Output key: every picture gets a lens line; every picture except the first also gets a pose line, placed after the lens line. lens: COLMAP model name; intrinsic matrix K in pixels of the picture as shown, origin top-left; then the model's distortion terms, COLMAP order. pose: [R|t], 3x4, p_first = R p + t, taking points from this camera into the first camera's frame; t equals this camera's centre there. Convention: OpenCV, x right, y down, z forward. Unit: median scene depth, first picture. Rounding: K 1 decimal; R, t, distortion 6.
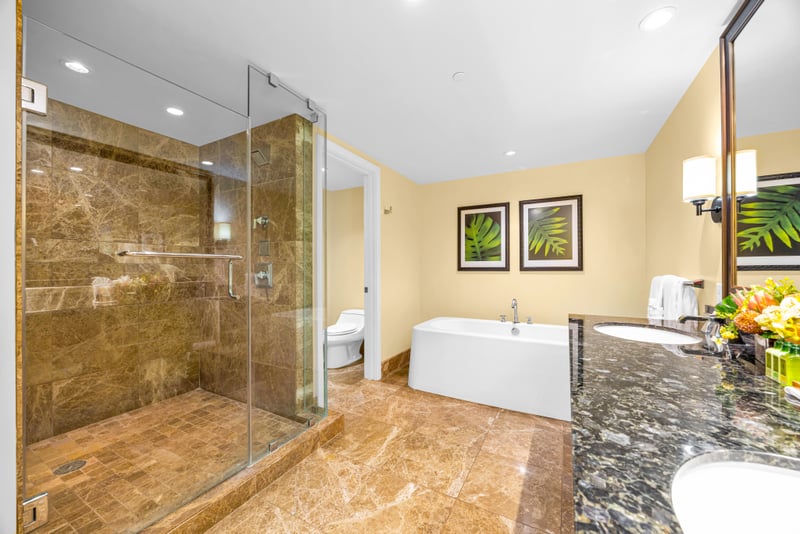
lens RADIAL K [[307.6, 0, 407.7], [0, 307.6, 266.9], [0, 0, 1]] dist [-0.001006, 0.000021]
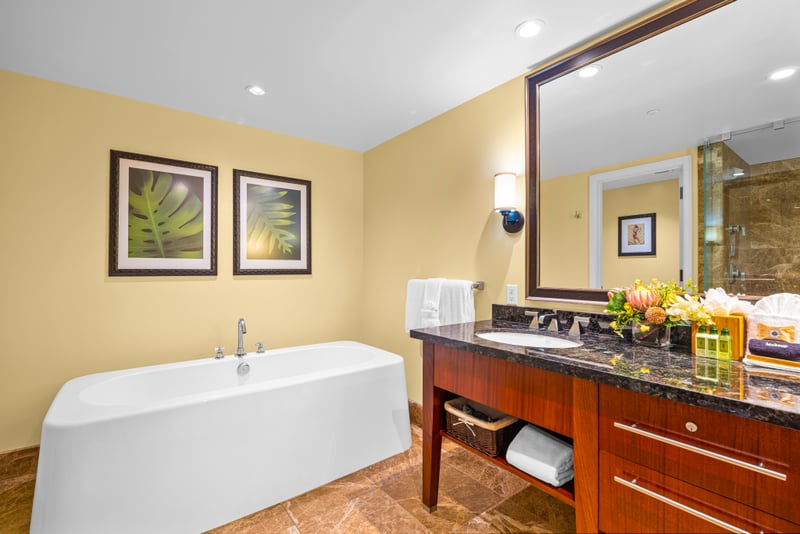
lens RADIAL K [[346.4, 0, 399.7], [0, 346.4, 268.5], [0, 0, 1]] dist [-0.019484, 0.001925]
pose [[0.420007, 0.005230, 0.907506, -0.155069], [-0.007053, 0.999972, -0.002499, -0.001515], [-0.907493, -0.005352, 0.420033, 0.363213]]
